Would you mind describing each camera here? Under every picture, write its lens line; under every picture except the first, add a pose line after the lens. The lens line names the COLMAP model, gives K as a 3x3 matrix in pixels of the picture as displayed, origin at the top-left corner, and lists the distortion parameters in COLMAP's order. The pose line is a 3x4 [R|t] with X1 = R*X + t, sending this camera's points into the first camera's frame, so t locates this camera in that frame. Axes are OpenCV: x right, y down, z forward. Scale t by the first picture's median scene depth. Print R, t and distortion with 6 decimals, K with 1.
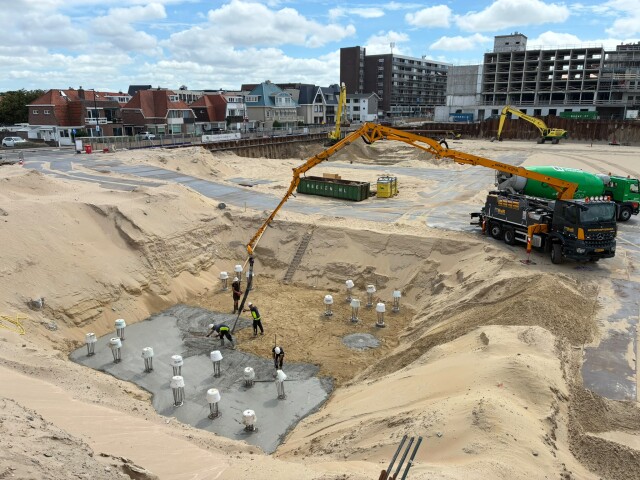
lens RADIAL K [[493.8, 0, 320.0], [0, 493.8, 240.0], [0, 0, 1]] dist [0.044522, -0.090057]
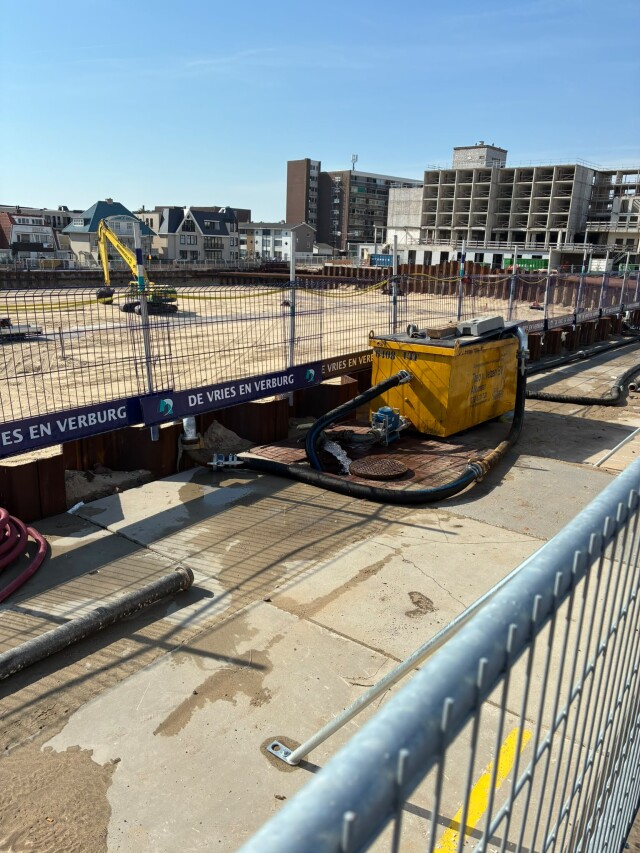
lens RADIAL K [[658.1, 0, 320.0], [0, 658.1, 426.5], [0, 0, 1]] dist [0.044522, -0.090057]
pose [[0.985644, 0.081968, -0.147604, 0.337369], [-0.081051, 0.996635, 0.012226, -0.016437], [0.148110, -0.000086, 0.988971, 0.057599]]
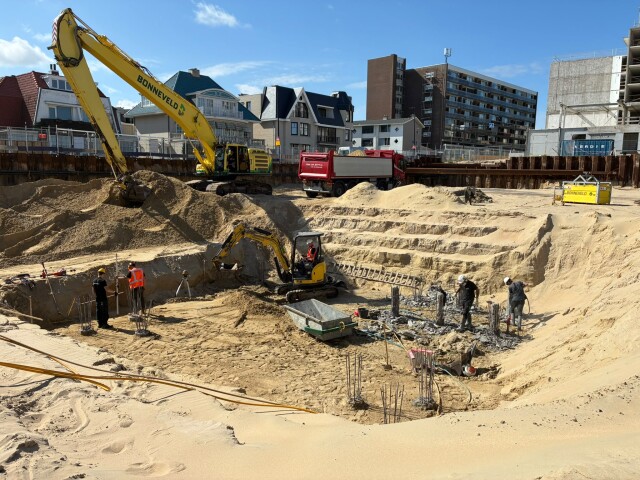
lens RADIAL K [[493.8, 0, 320.0], [0, 493.8, 240.0], [0, 0, 1]] dist [0.044522, -0.090057]
pose [[0.993409, 0.029301, -0.110815, 0.074845], [-0.042949, 0.991495, -0.122853, -0.081121], [0.106273, 0.126803, 0.986219, 0.473135]]
